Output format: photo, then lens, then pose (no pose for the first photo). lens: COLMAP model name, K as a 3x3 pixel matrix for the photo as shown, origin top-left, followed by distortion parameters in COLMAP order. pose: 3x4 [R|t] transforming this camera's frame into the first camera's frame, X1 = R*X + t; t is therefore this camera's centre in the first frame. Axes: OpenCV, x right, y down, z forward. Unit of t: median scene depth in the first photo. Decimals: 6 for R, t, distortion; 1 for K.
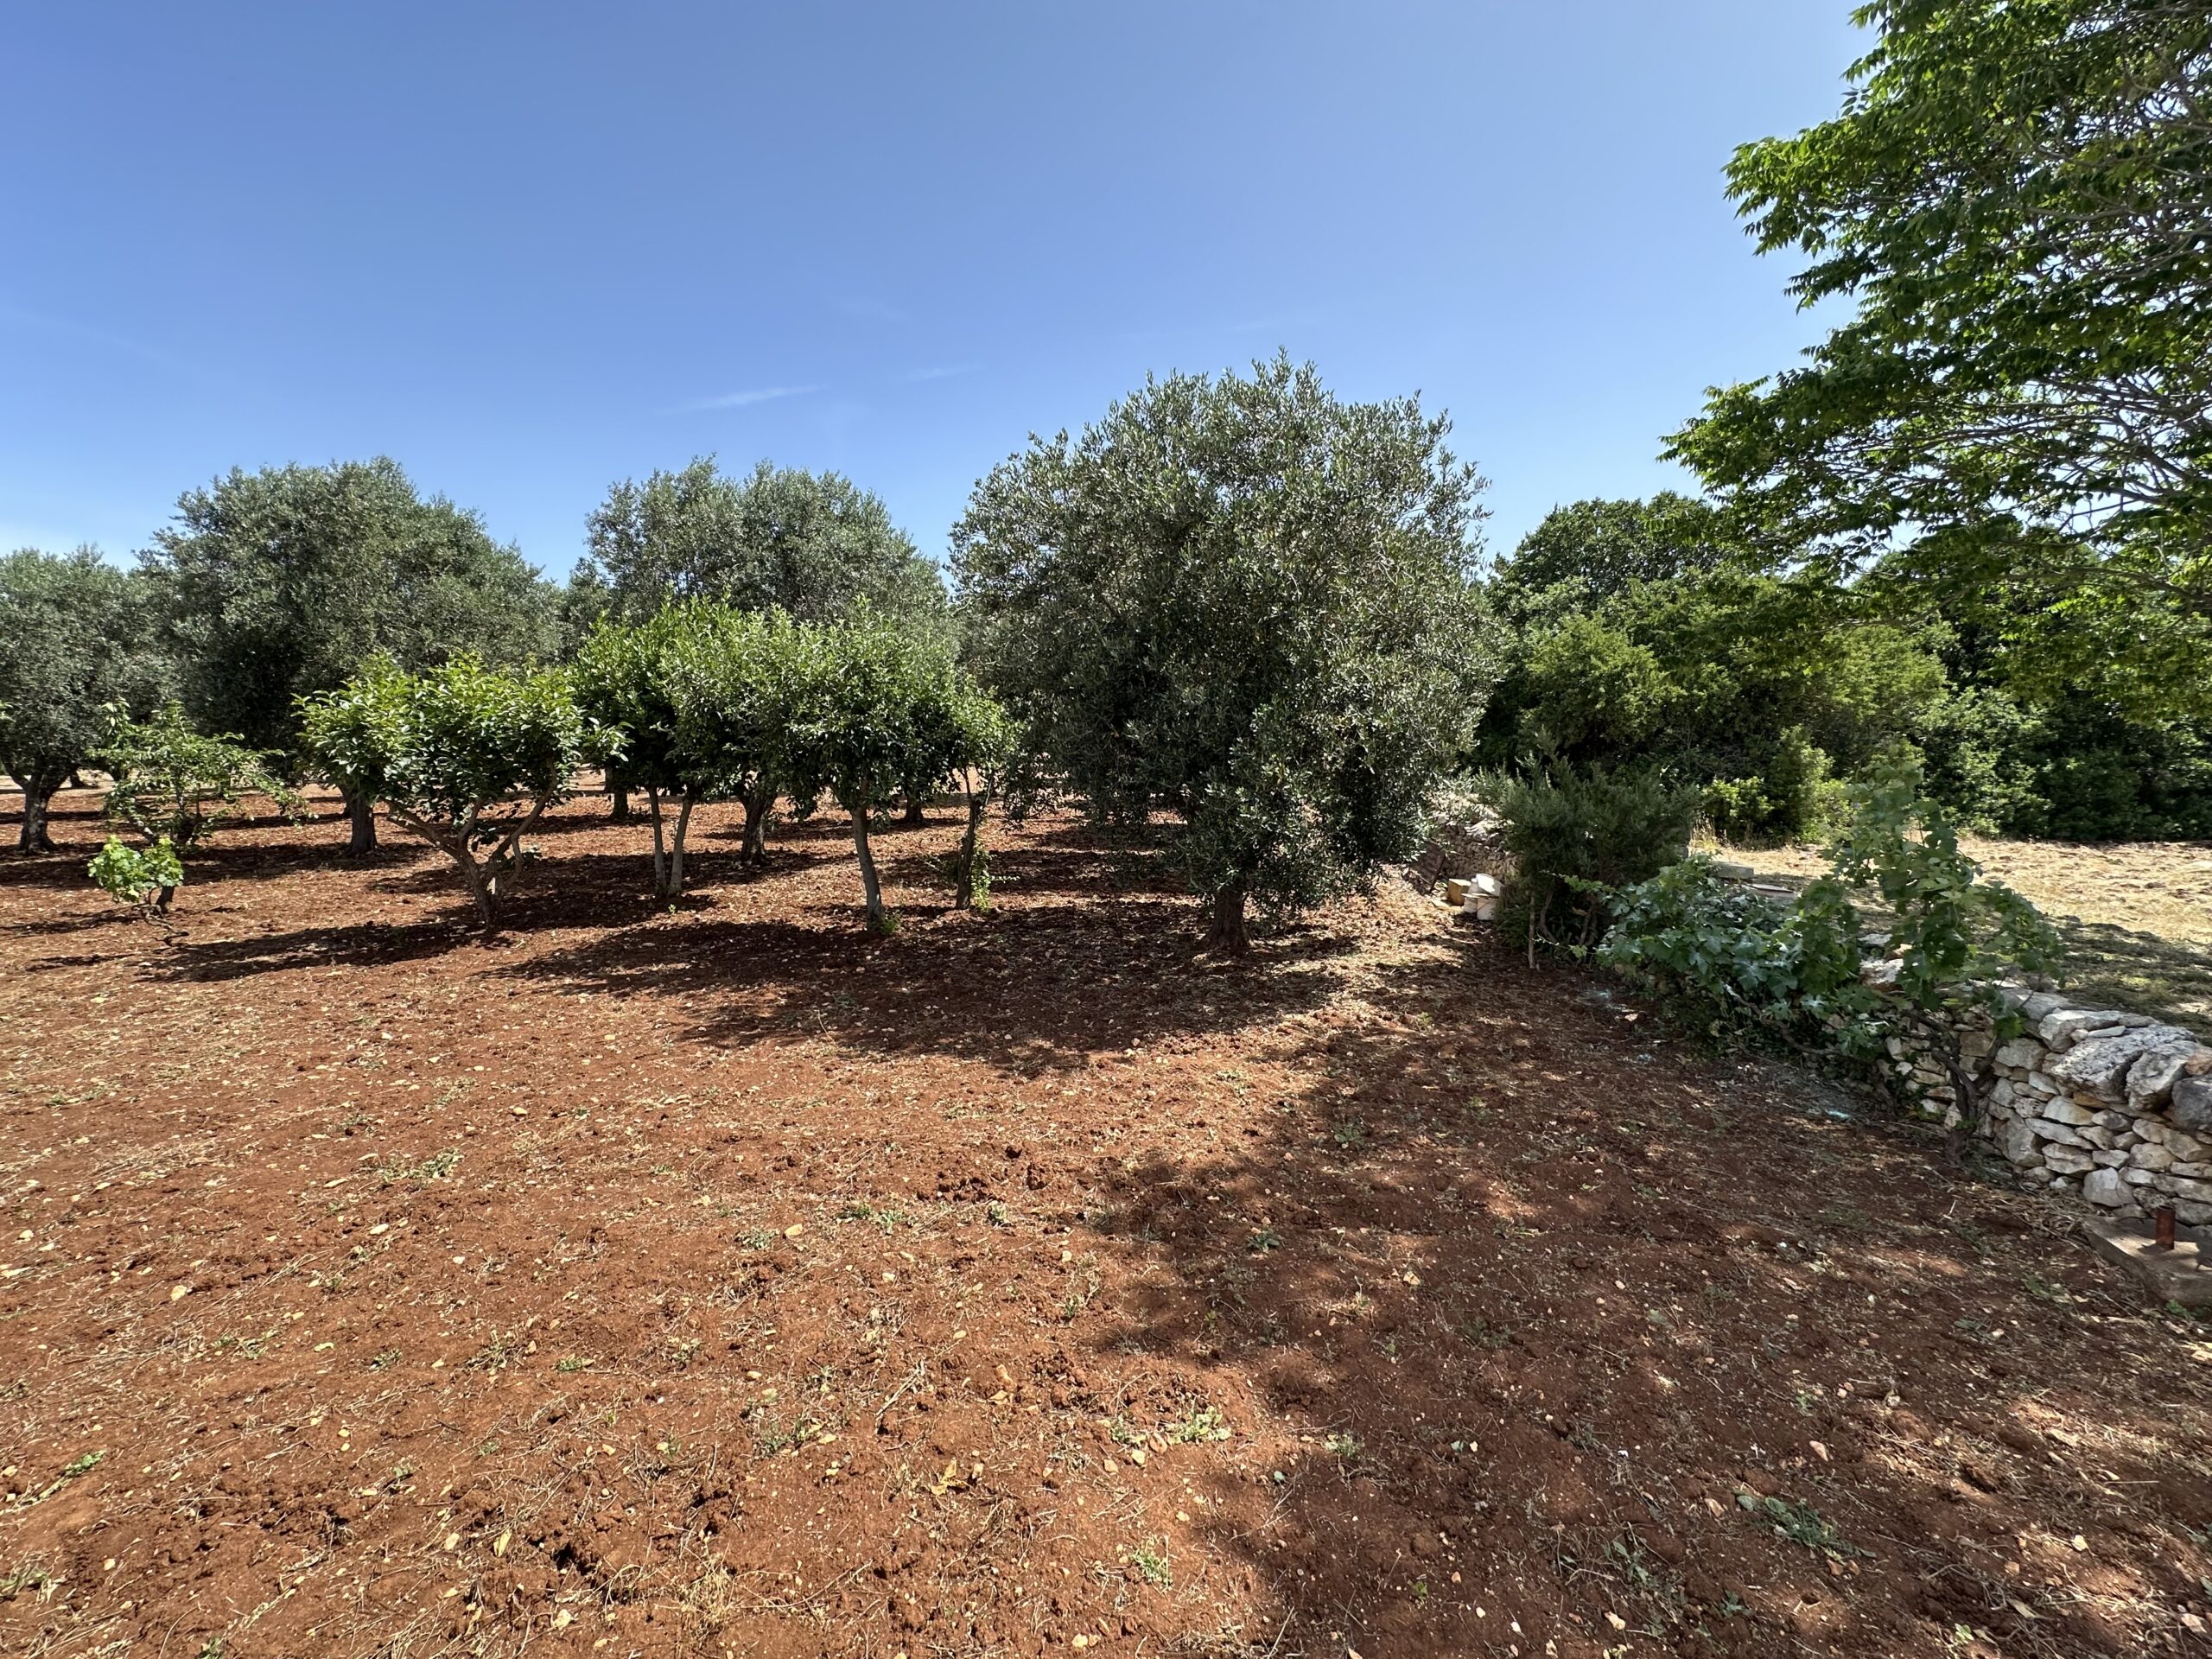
lens RADIAL K [[880.3, 0, 1109.0], [0, 880.3, 827.8], [0, 0, 1]] dist [-0.002849, 0.000971]
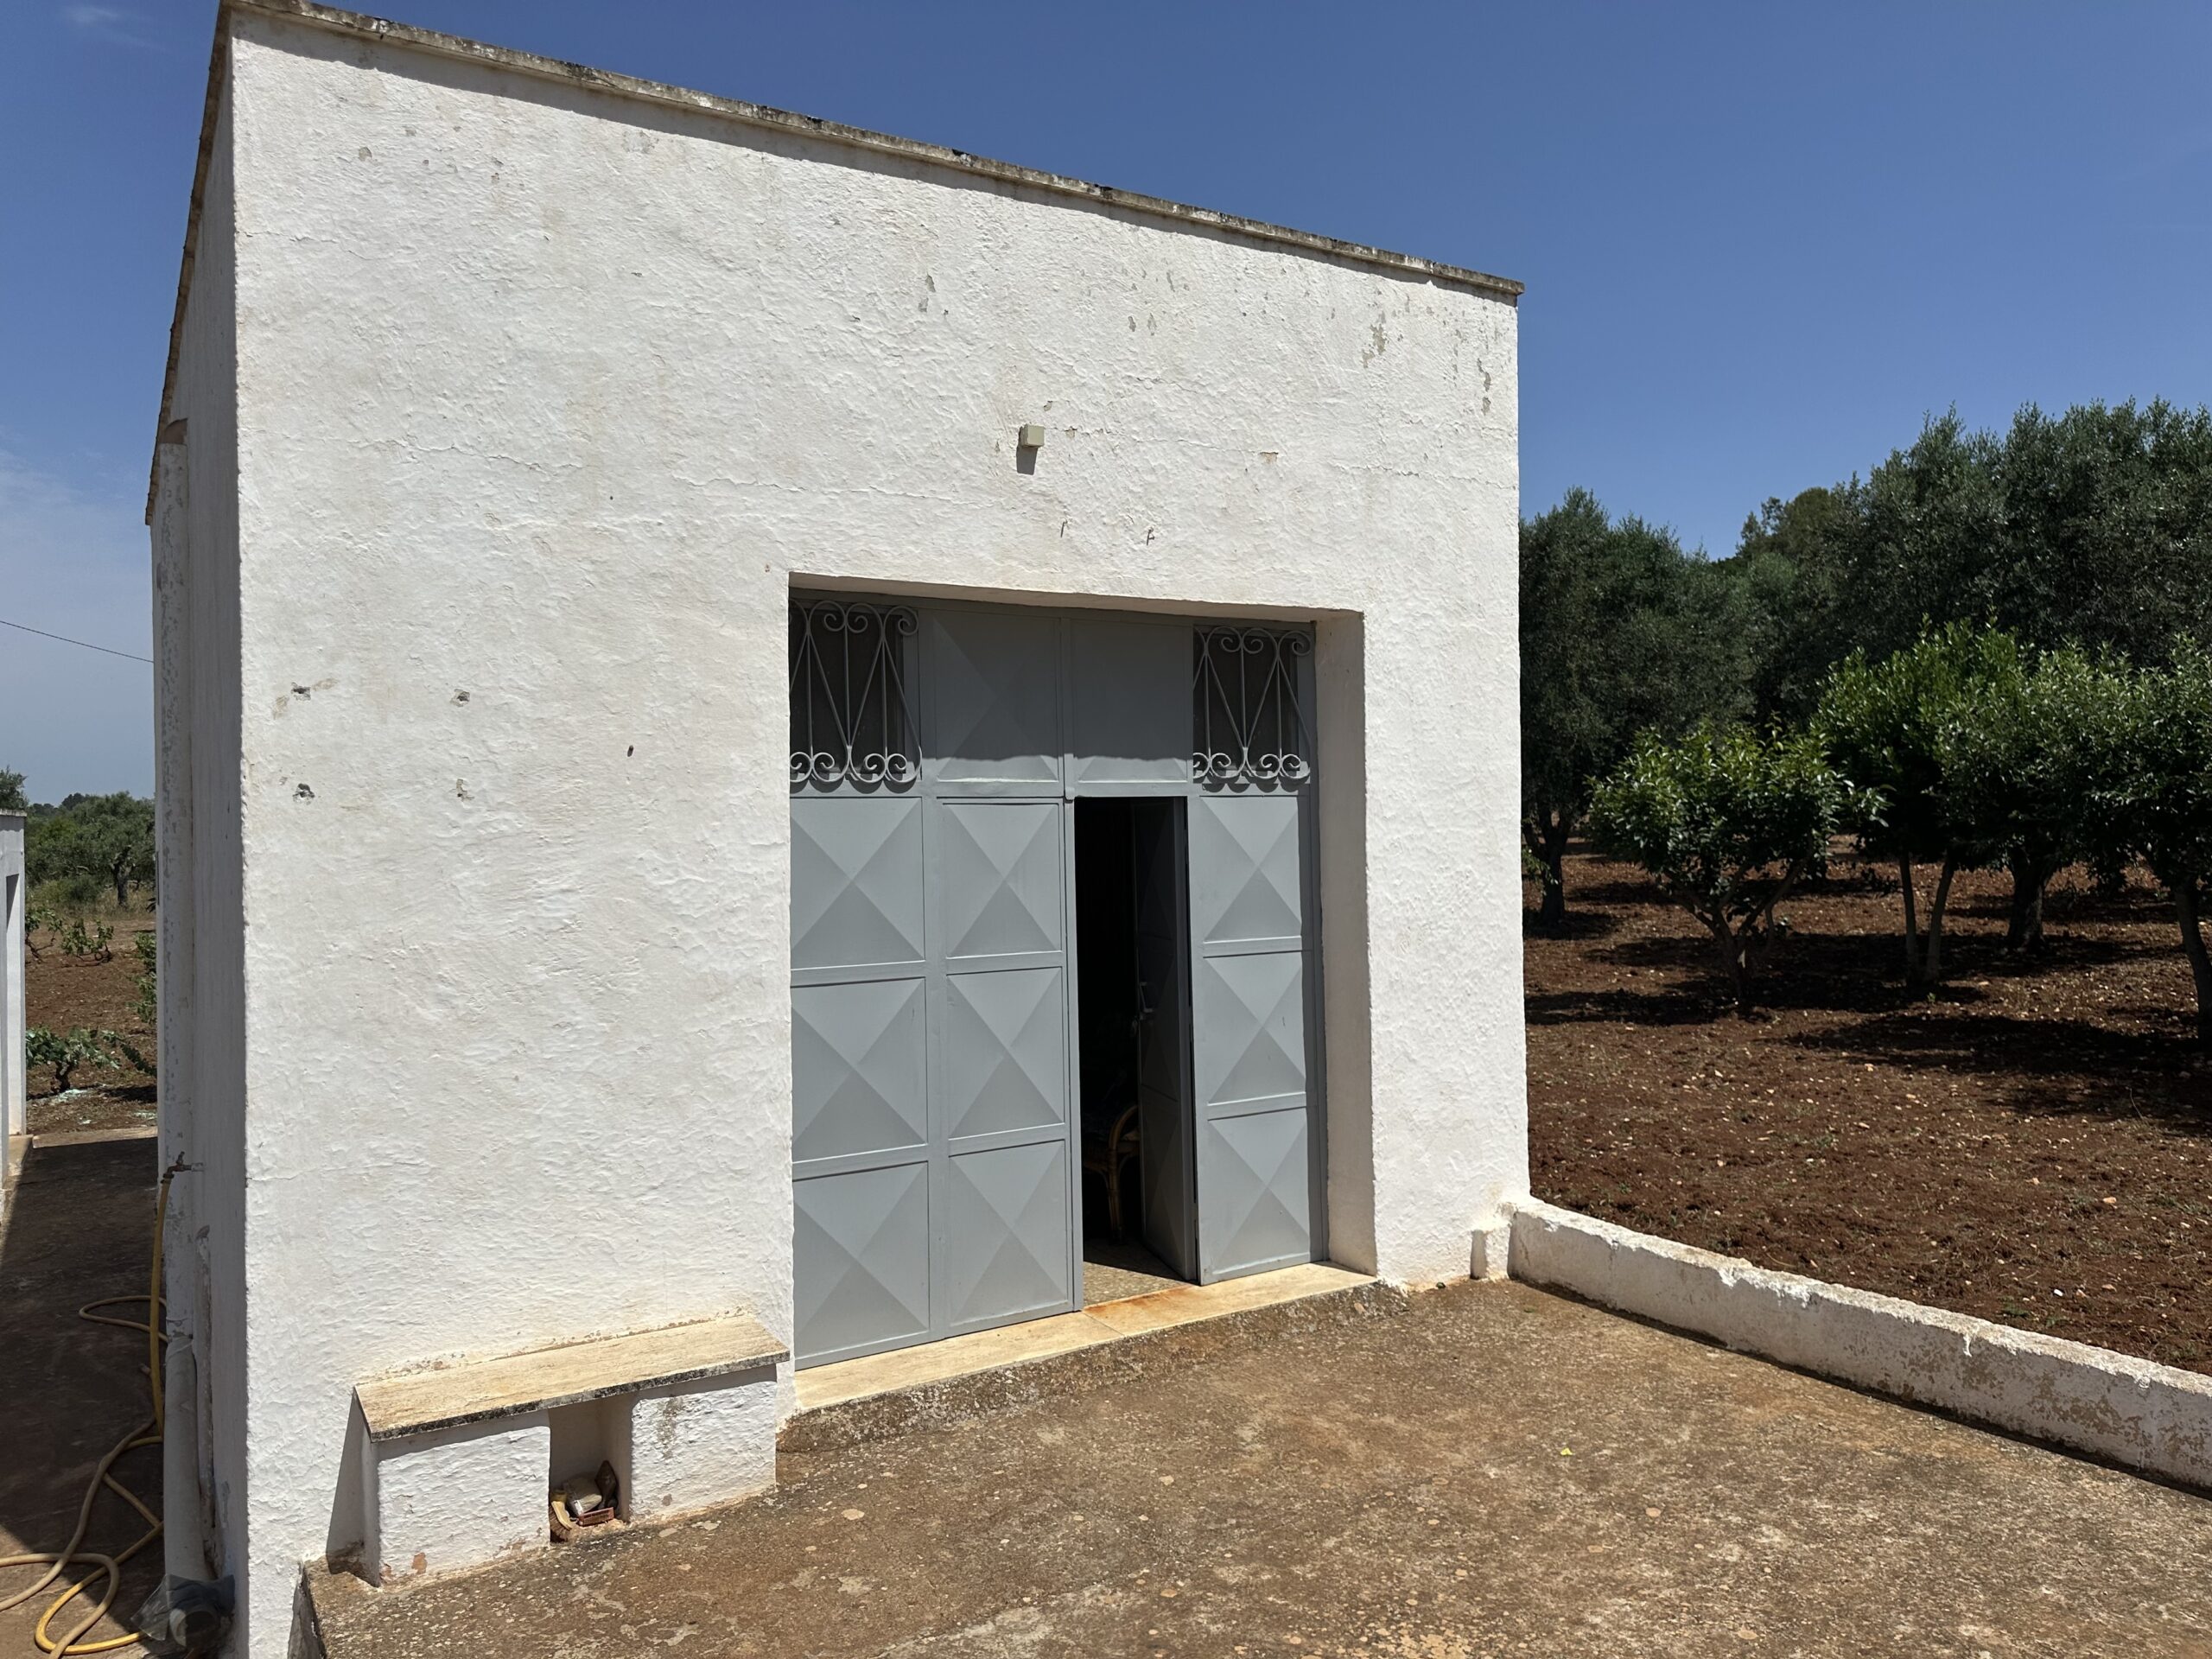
lens RADIAL K [[1556.4, 0, 1118.2], [0, 1556.4, 823.0], [0, 0, 1]] dist [0.055725, -0.070604]
pose [[0.631049, -0.022010, -0.775431, 0.228416], [-0.014750, 0.999076, -0.040362, -0.003567], [0.775603, 0.036908, 0.630141, -0.698710]]
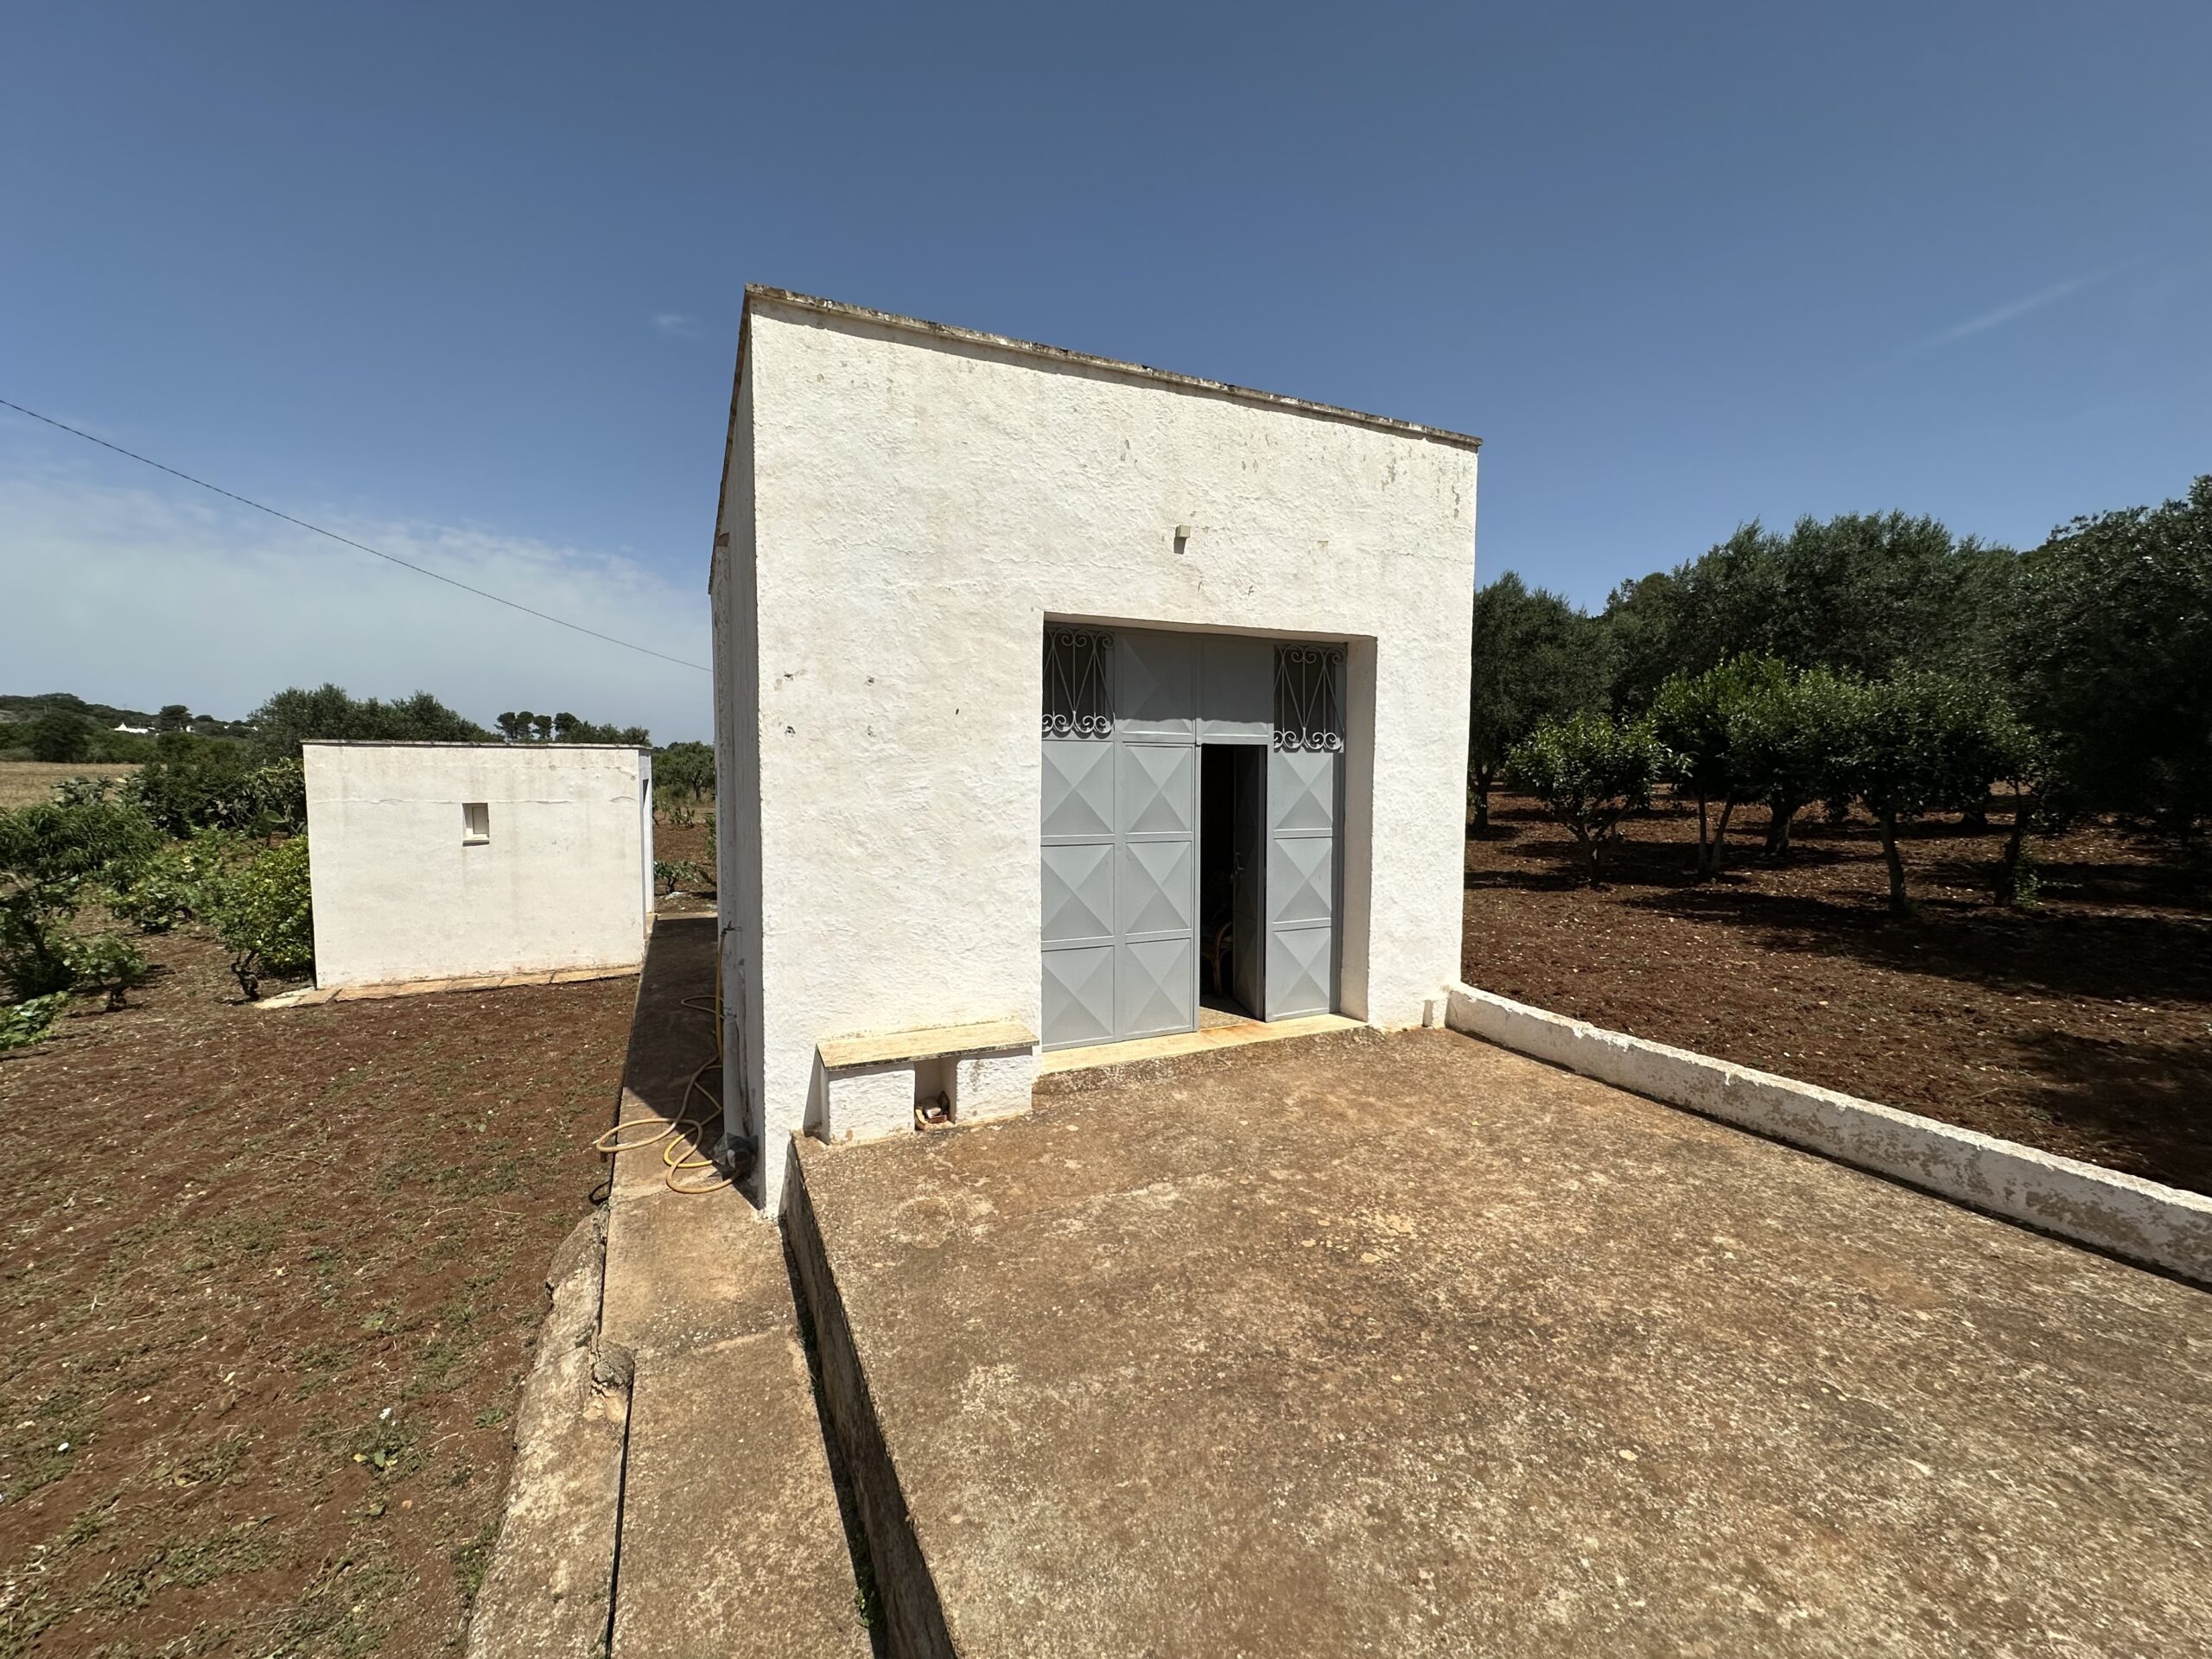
lens RADIAL K [[880.3, 0, 1108.1], [0, 880.3, 829.2], [0, 0, 1]] dist [-0.002849, 0.000971]
pose [[0.526283, 0.049485, -0.848868, 0.225049], [-0.040595, 0.998629, 0.033047, 0.003948], [0.849340, 0.017068, 0.527571, -0.699558]]
